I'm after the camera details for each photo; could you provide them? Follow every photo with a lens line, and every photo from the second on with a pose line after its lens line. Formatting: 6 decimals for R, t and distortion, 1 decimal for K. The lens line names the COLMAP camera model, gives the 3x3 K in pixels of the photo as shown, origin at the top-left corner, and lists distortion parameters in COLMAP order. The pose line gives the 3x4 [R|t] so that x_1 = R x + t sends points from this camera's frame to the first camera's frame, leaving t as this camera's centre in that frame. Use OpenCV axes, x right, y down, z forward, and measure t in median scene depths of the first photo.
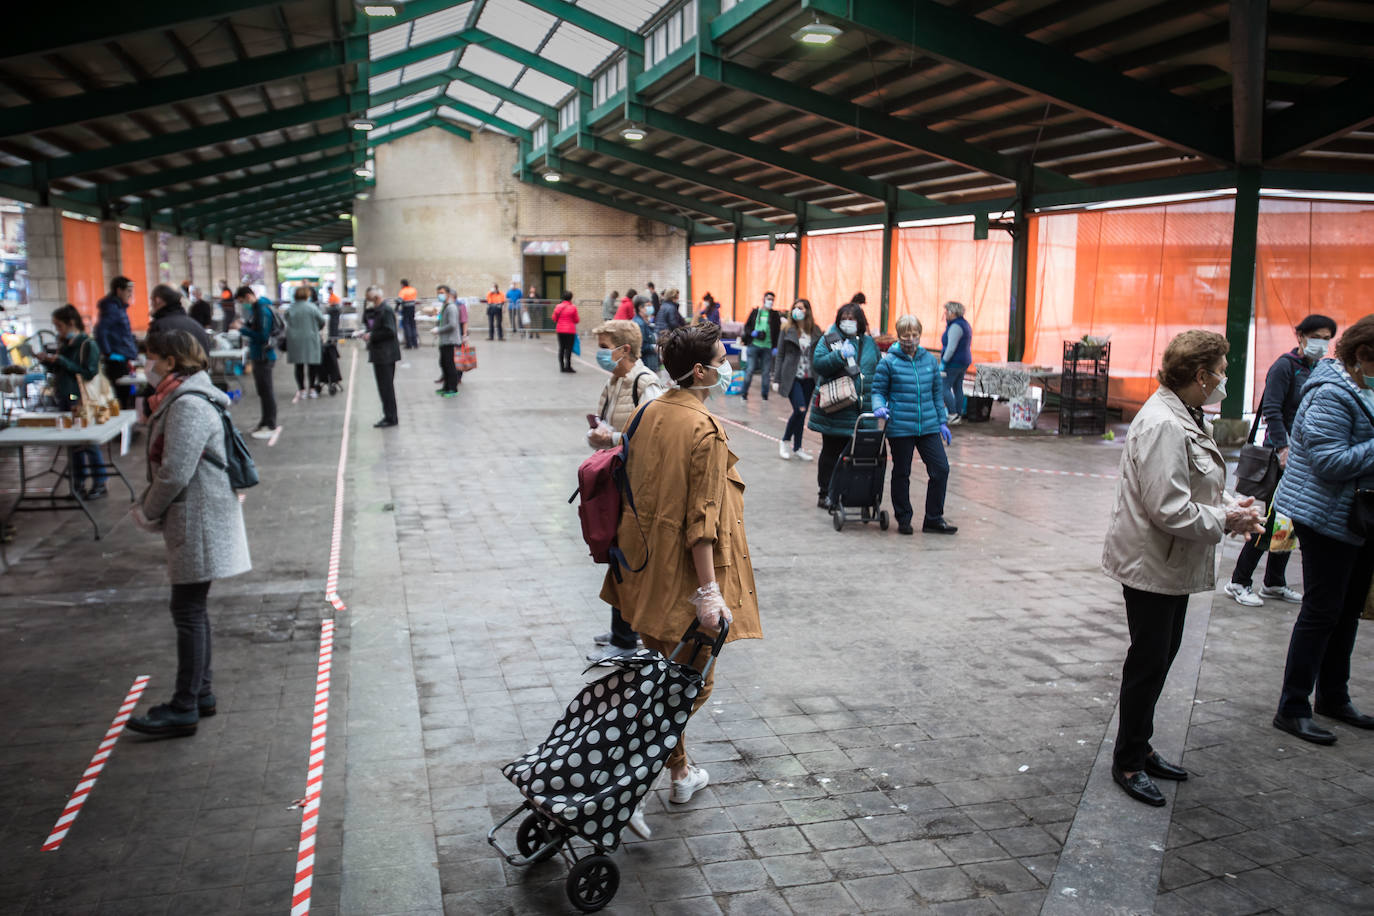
lens RADIAL K [[1163.5, 0, 635.1], [0, 1163.5, 462.9], [0, 0, 1]] dist [-0.043289, 0.124158]
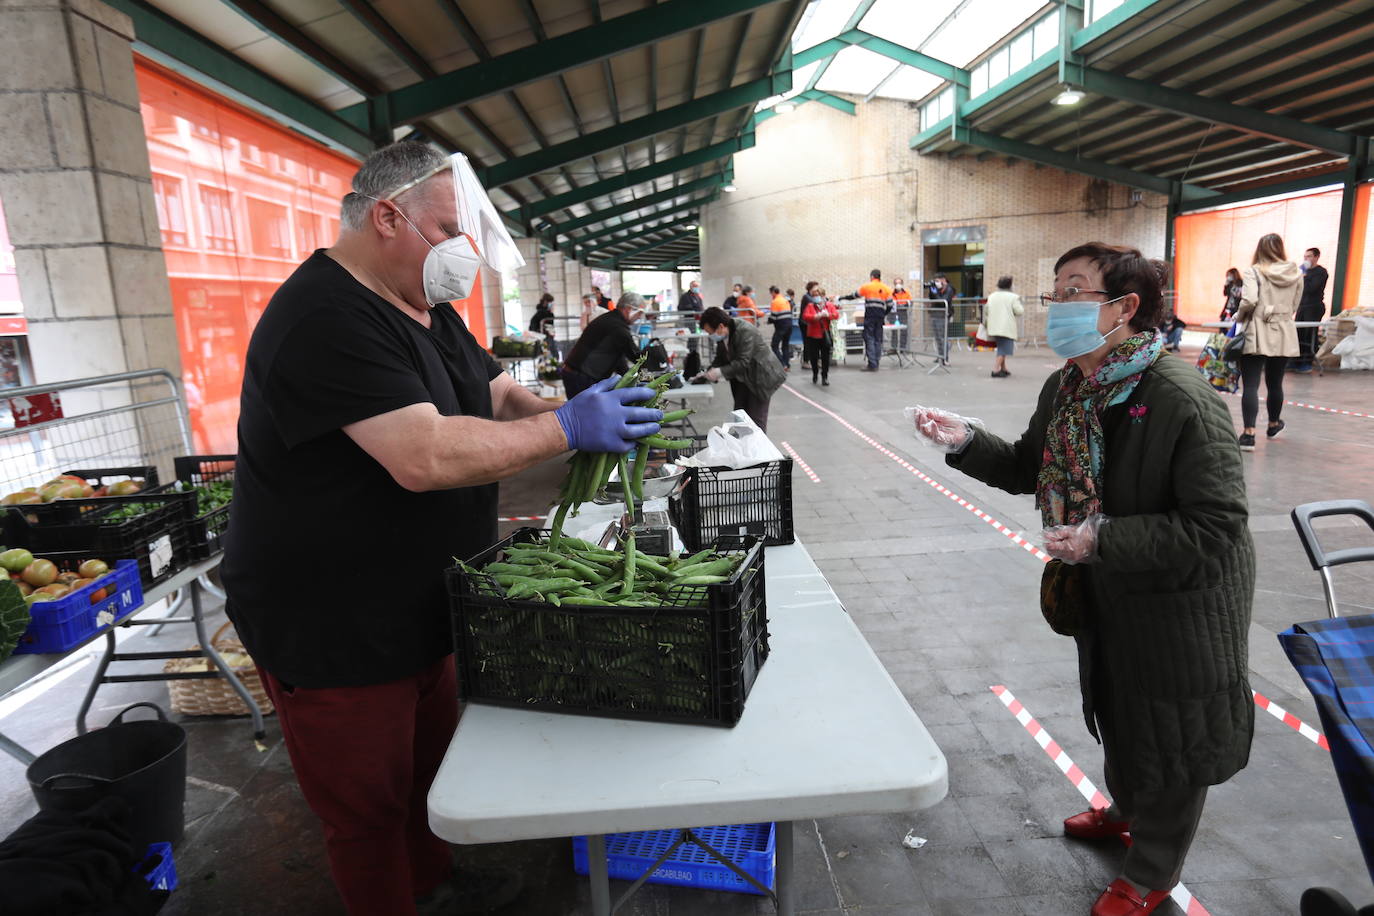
lens RADIAL K [[846.8, 0, 687.0], [0, 846.8, 458.0], [0, 0, 1]] dist [-0.043441, 0.046916]
pose [[0.978488, -0.008113, -0.206144, -0.651276], [0.014494, 0.999461, 0.029463, -0.224239], [0.205793, -0.031817, 0.978078, 1.743683]]
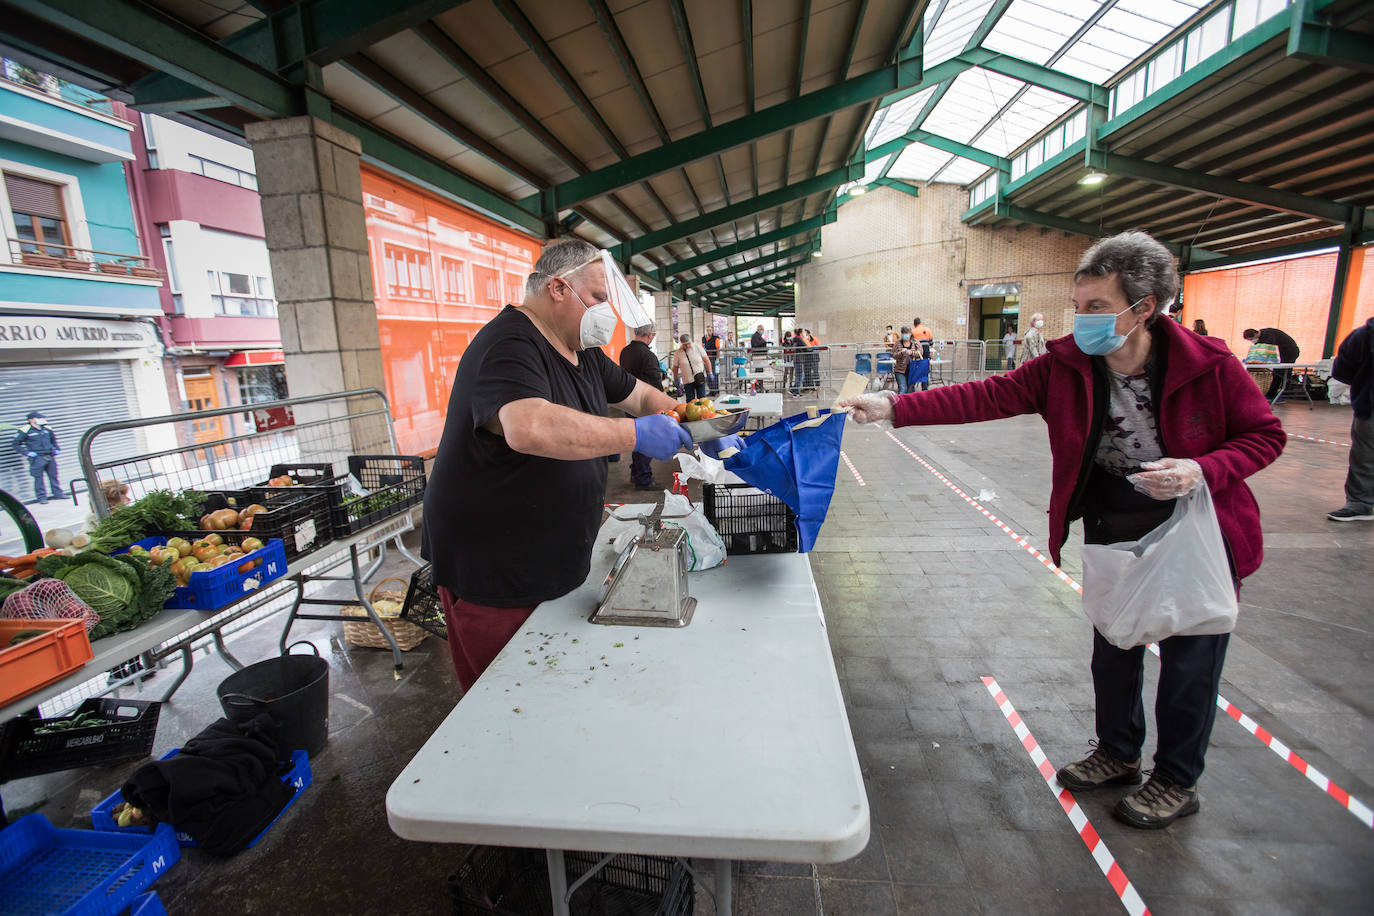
lens RADIAL K [[624.2, 0, 686.4], [0, 624.2, 462.2], [0, 0, 1]] dist [-0.059199, 0.024600]
pose [[0.934895, 0.030558, -0.353606, -0.632498], [-0.016439, 0.998946, 0.042865, -0.231581], [0.354543, -0.034261, 0.934412, 1.783293]]
